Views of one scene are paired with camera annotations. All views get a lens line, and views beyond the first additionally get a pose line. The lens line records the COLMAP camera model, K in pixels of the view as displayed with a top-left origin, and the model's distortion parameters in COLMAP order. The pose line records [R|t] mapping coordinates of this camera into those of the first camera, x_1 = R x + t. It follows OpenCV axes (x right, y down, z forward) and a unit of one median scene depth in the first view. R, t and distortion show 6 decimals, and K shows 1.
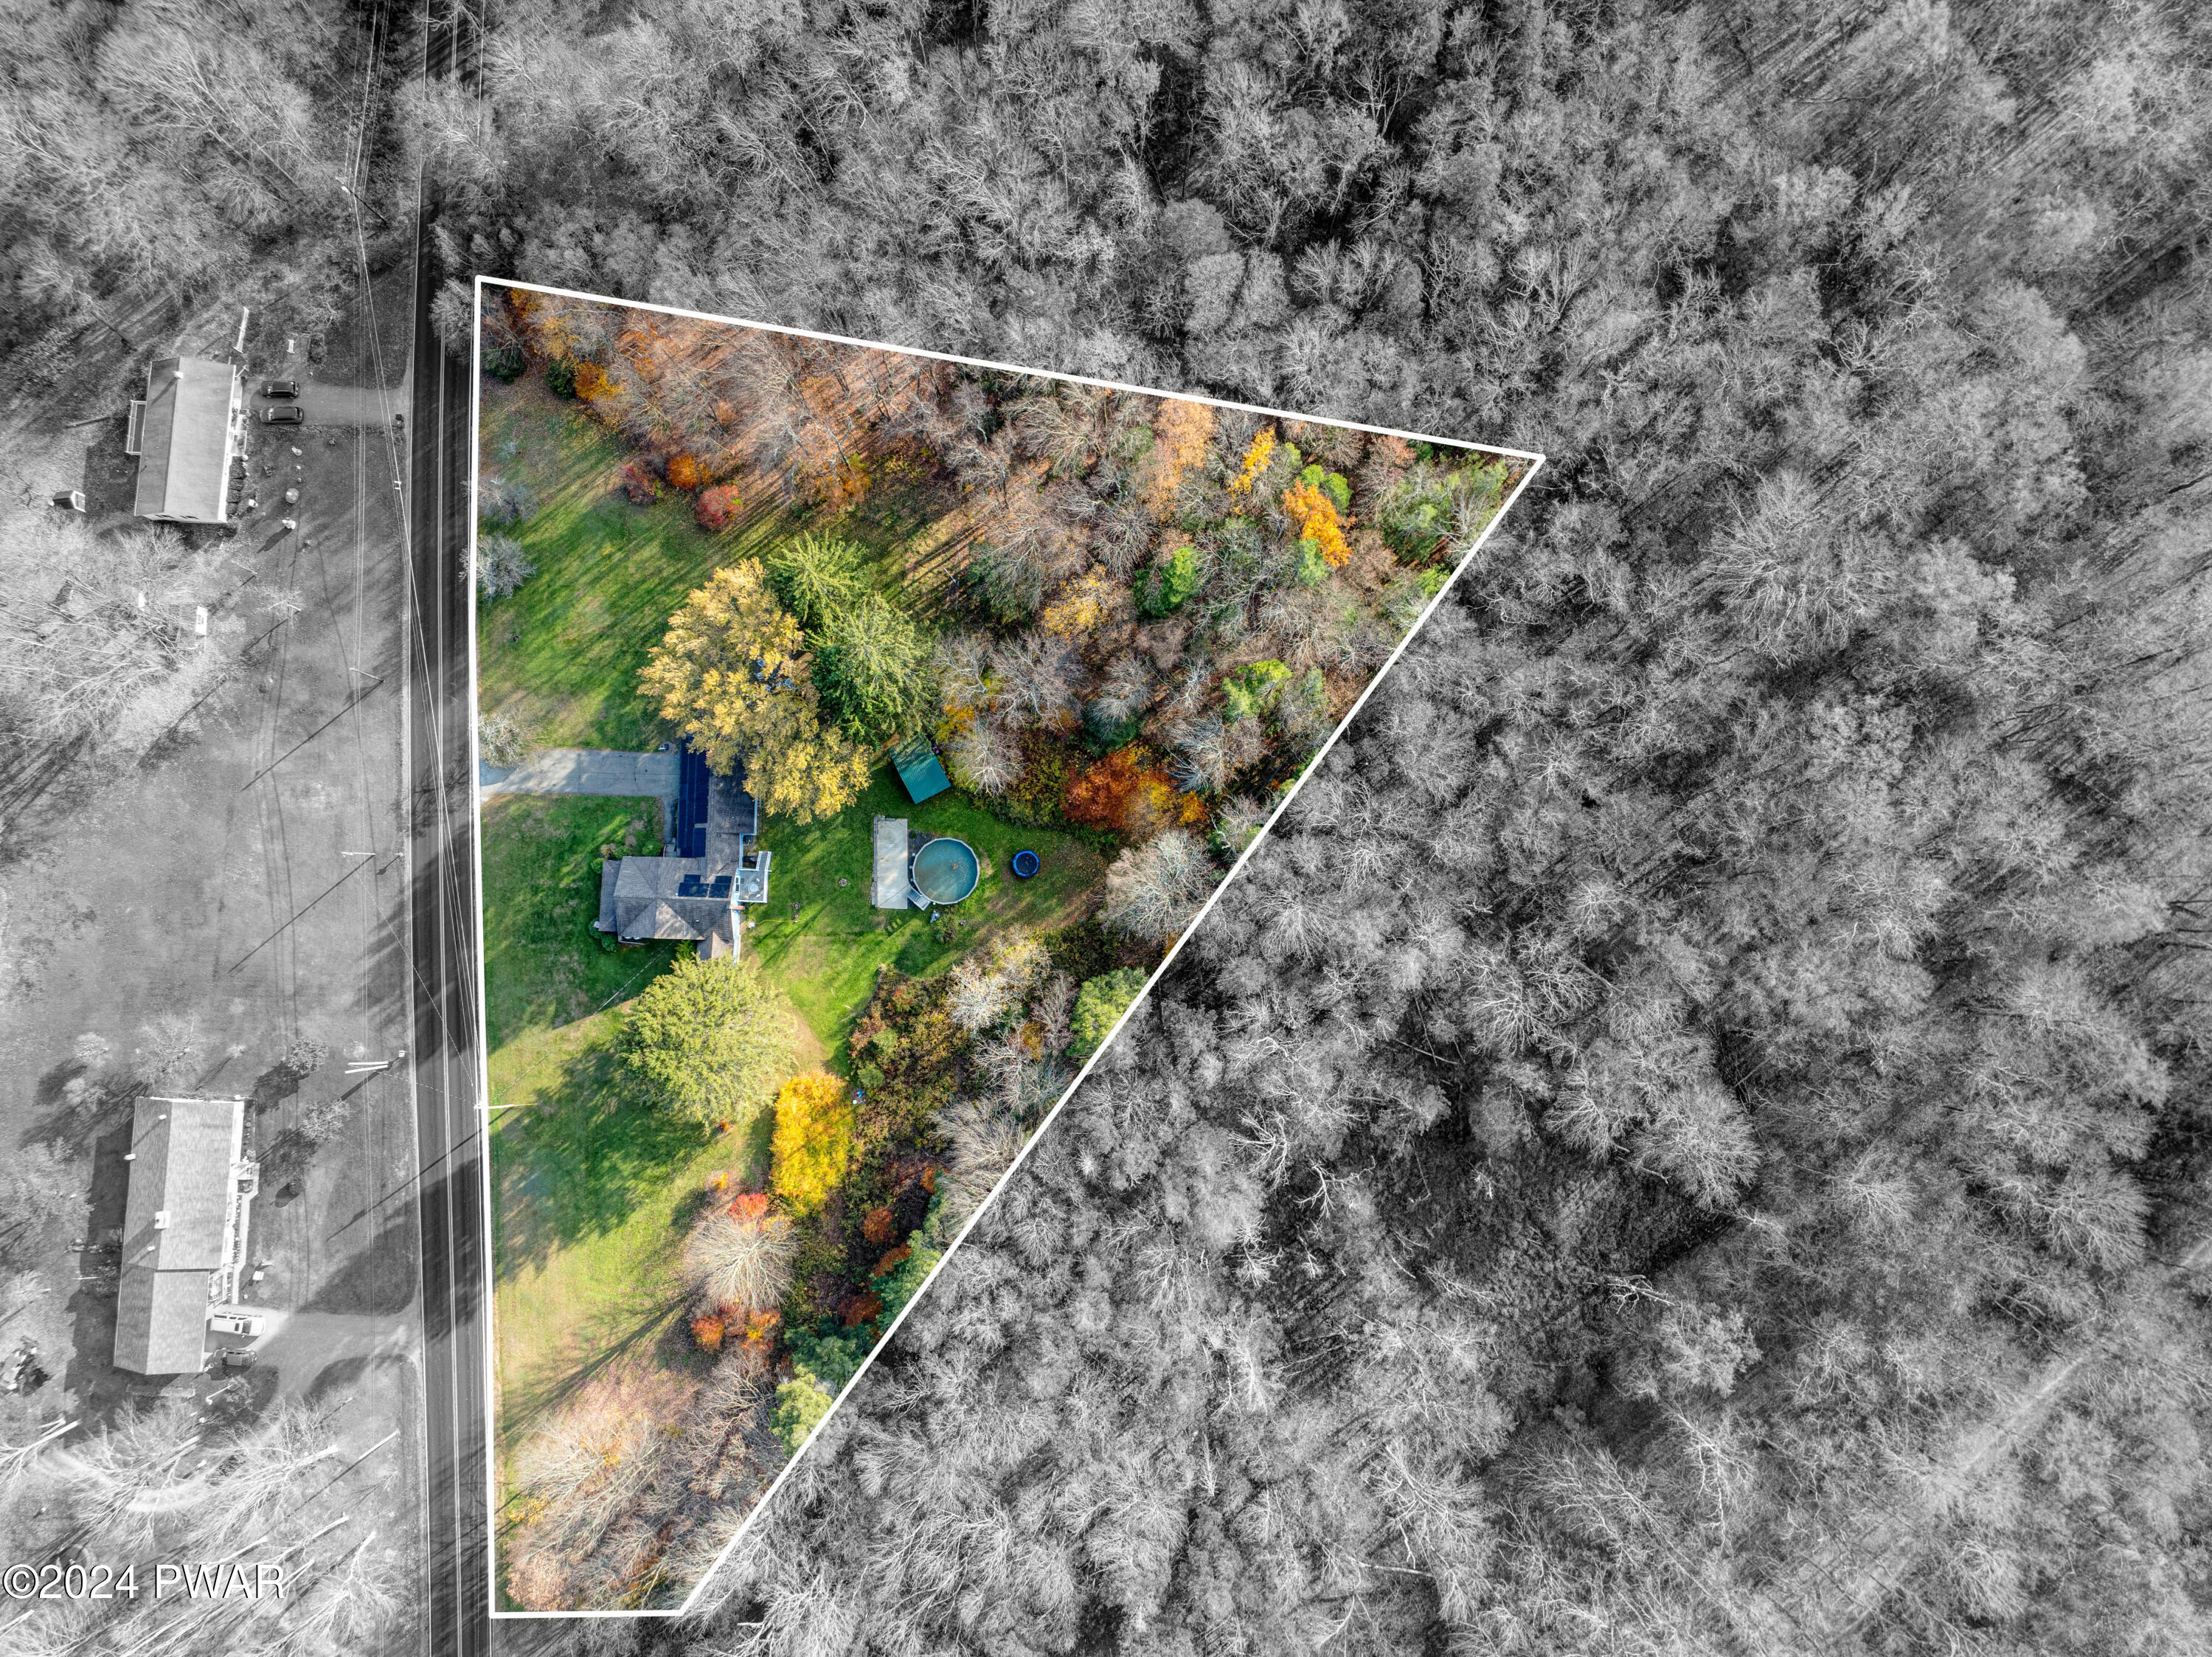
lens RADIAL K [[1579.3, 0, 1108.4], [0, 1579.3, 838.2], [0, 0, 1]] dist [-0.011588, -0.034548]
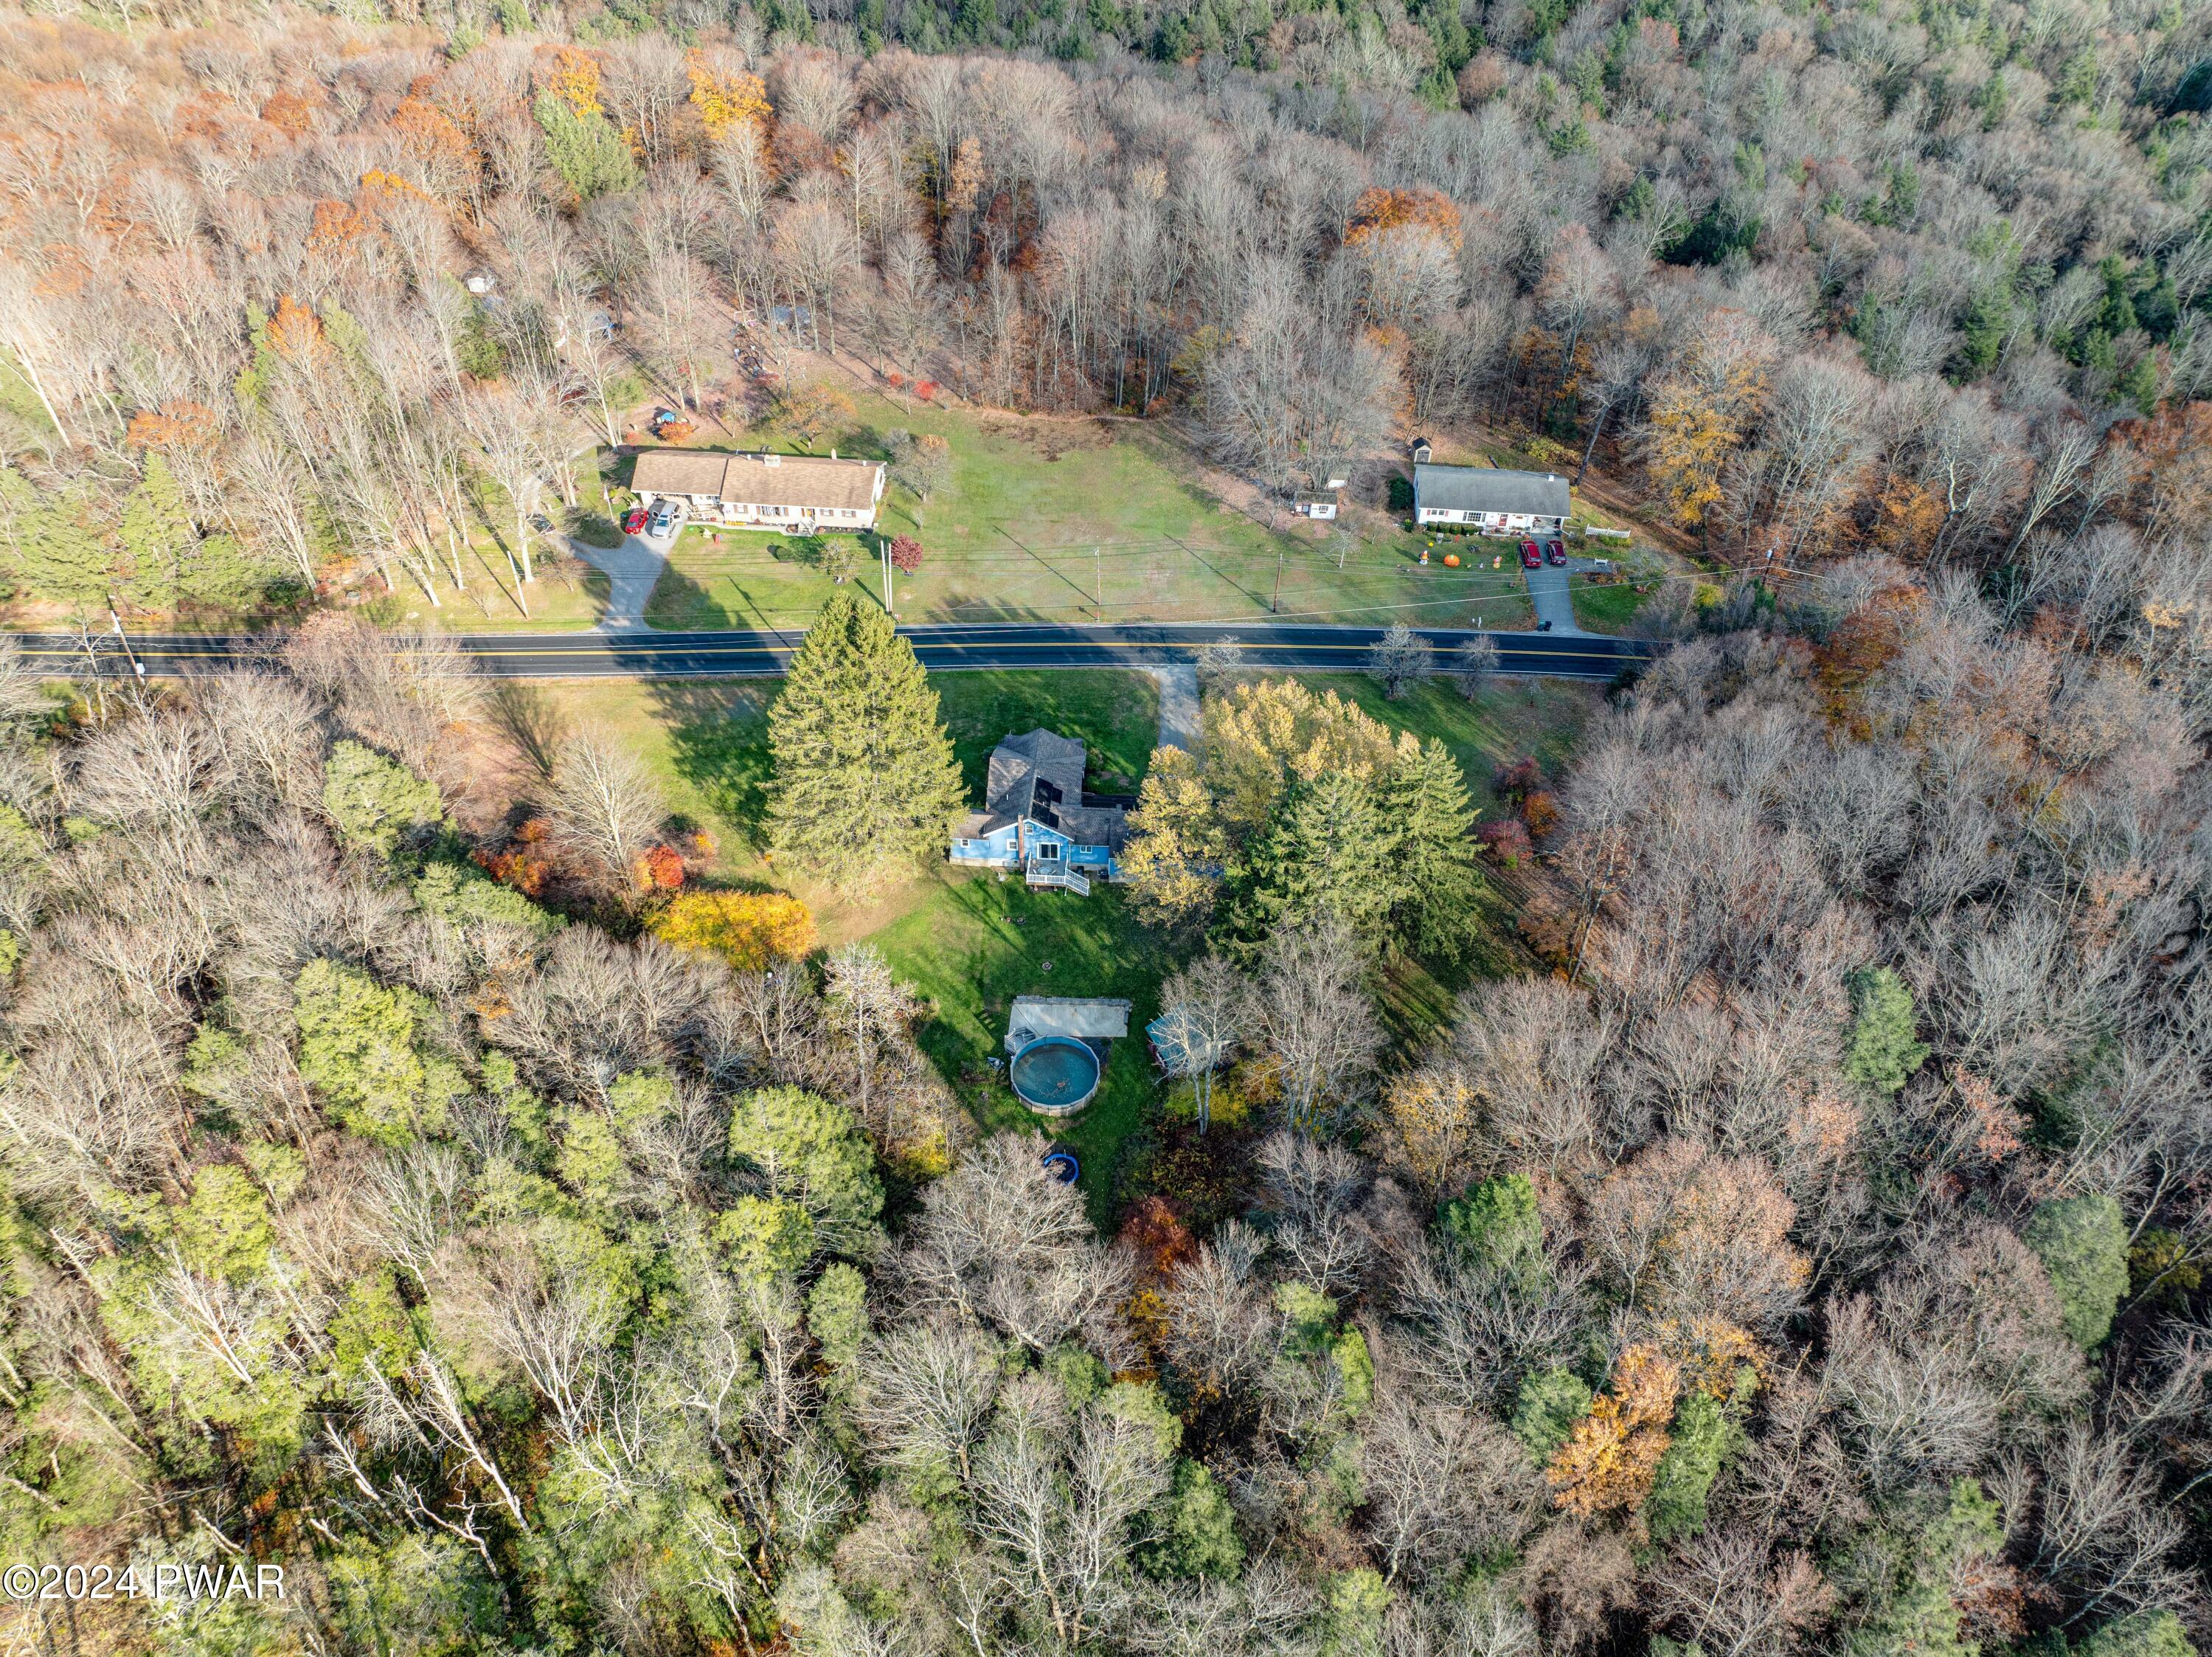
lens RADIAL K [[1579.3, 0, 1108.4], [0, 1579.3, 838.2], [0, 0, 1]] dist [-0.011588, -0.034548]
pose [[-0.026299, 0.683090, -0.729861, 0.366359], [-0.998607, 0.015455, 0.050447, -0.043809], [0.045740, 0.730171, 0.681732, 0.424619]]
